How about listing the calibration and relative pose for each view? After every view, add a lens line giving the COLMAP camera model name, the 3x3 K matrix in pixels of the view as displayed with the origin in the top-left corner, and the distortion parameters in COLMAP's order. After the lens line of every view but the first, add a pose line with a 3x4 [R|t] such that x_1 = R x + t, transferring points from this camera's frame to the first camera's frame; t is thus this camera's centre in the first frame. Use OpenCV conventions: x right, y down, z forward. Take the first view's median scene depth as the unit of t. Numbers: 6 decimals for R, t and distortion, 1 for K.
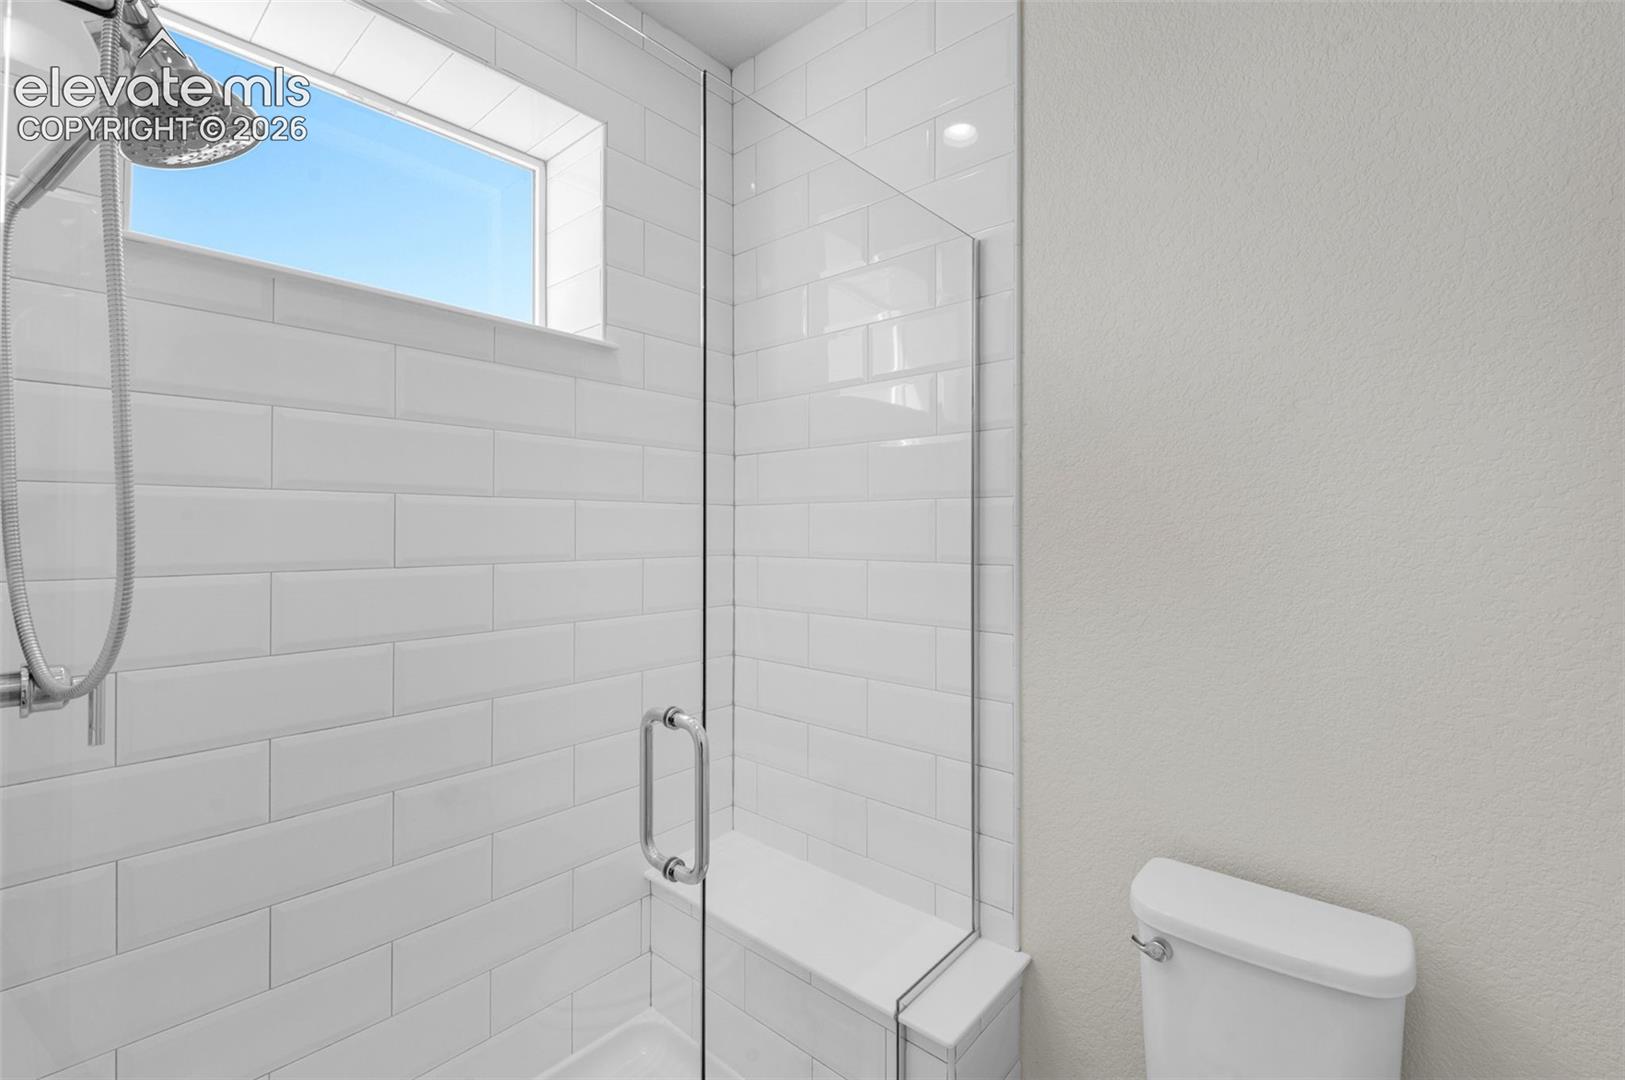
lens RADIAL K [[723.4, 0, 791.2], [0, 723.4, 507.4], [0, 0, 1]] dist [0.001046, -0.000246]
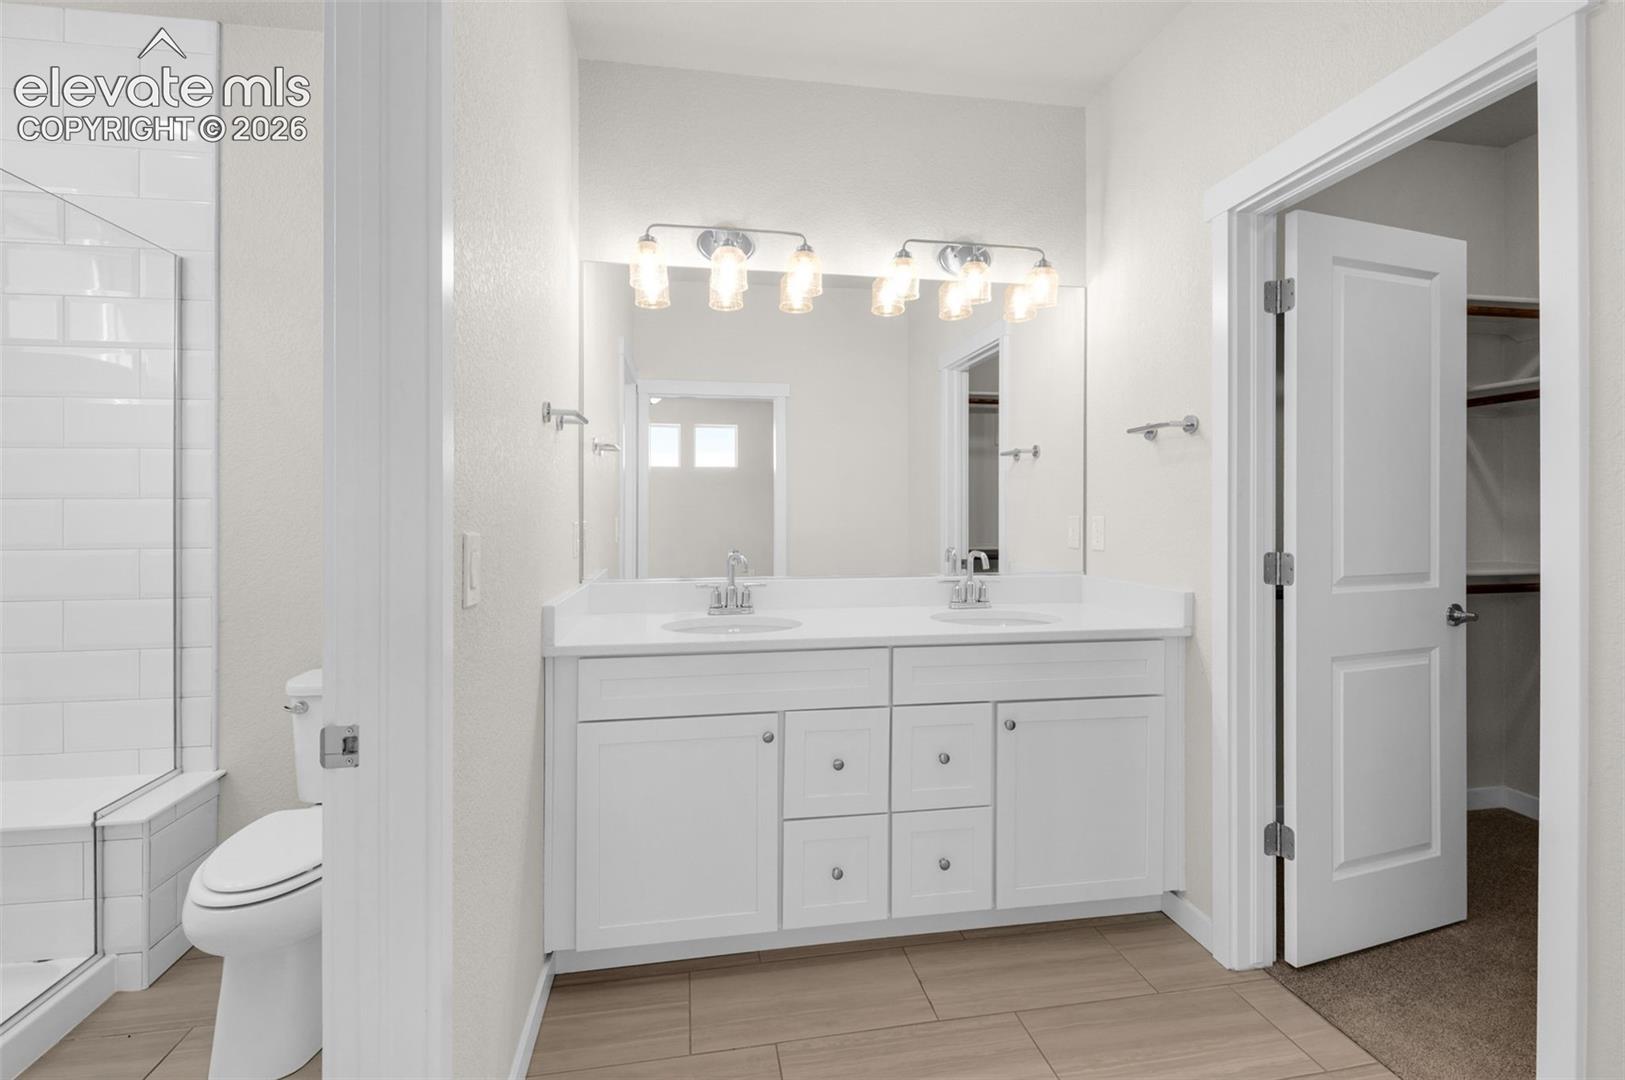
lens RADIAL K [[710.3, 0, 803.3], [0, 710.3, 518.8], [0, 0, 1]] dist [0.000338, -0.001266]
pose [[0.615933, -0.004190, 0.787787, -0.070034], [-0.020543, 0.999560, 0.021378, 0.065620], [-0.787531, -0.029351, 0.615576, -0.741437]]
